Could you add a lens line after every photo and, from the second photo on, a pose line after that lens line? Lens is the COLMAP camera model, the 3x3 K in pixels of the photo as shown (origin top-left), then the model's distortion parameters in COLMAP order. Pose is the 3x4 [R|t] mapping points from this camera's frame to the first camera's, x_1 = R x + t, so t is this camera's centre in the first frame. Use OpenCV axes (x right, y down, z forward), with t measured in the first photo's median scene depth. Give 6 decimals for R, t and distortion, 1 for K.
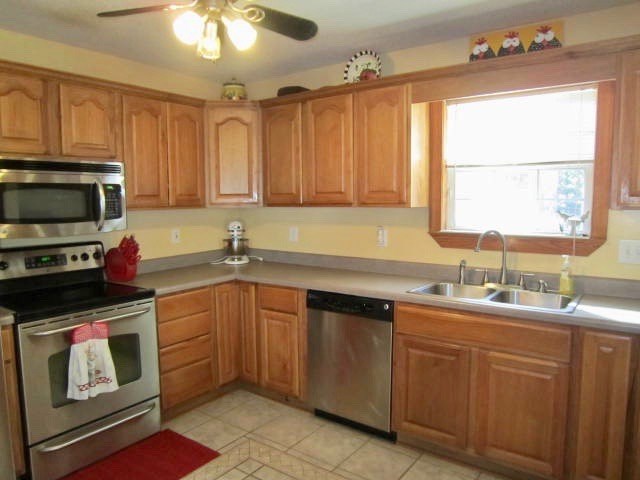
lens RADIAL K [[449.1, 0, 321.7], [0, 449.1, 234.9], [0, 0, 1]] dist [-0.060764, 0.013571]
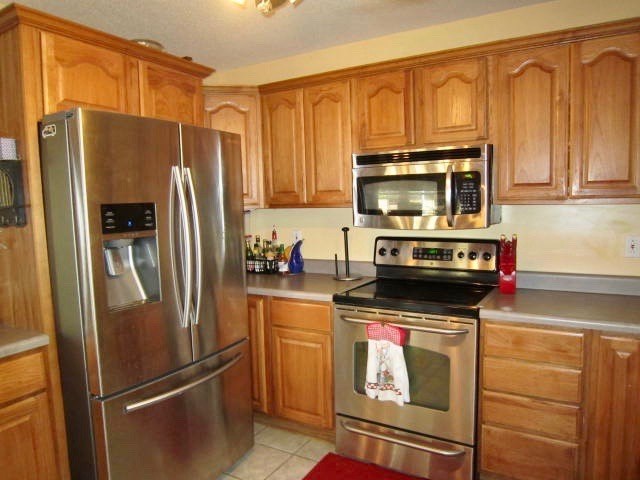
lens RADIAL K [[449.1, 0, 318.7], [0, 449.1, 235.6], [0, 0, 1]] dist [-0.060764, 0.013571]
pose [[0.085578, 0.090669, -0.992197, 0.472972], [-0.053479, 0.994833, 0.086298, -0.074935], [0.994895, 0.045676, 0.089985, 0.916165]]
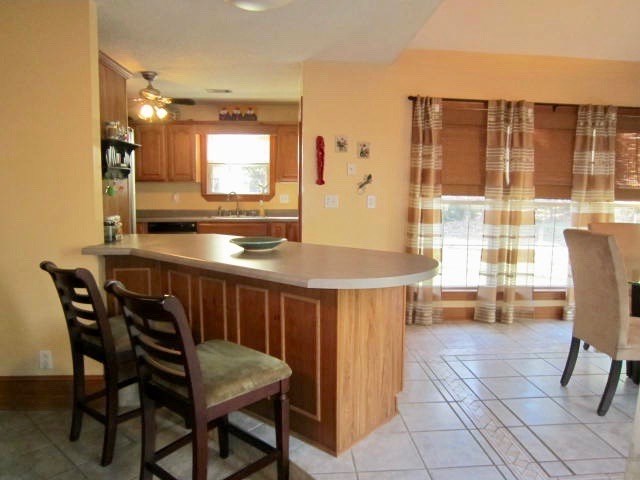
lens RADIAL K [[449.1, 0, 323.4], [0, 449.1, 234.2], [0, 0, 1]] dist [-0.060764, 0.013571]
pose [[0.772900, -0.056293, 0.632025, -0.666213], [0.041177, 0.998407, 0.038571, 0.124056], [-0.633190, -0.003787, 0.773987, -1.003665]]
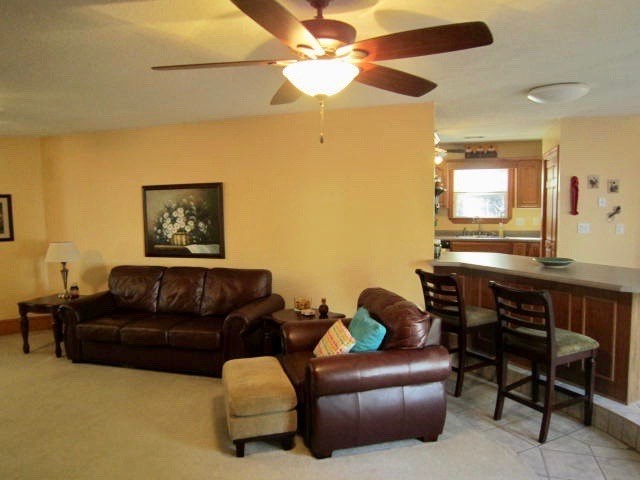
lens RADIAL K [[449.1, 0, 316.2], [0, 449.1, 230.7], [0, 0, 1]] dist [-0.060764, 0.013571]
pose [[0.958059, -0.024992, 0.285480, -1.255734], [0.028710, 0.999549, -0.008844, 0.069330], [-0.285130, 0.016669, 0.958344, -1.279687]]
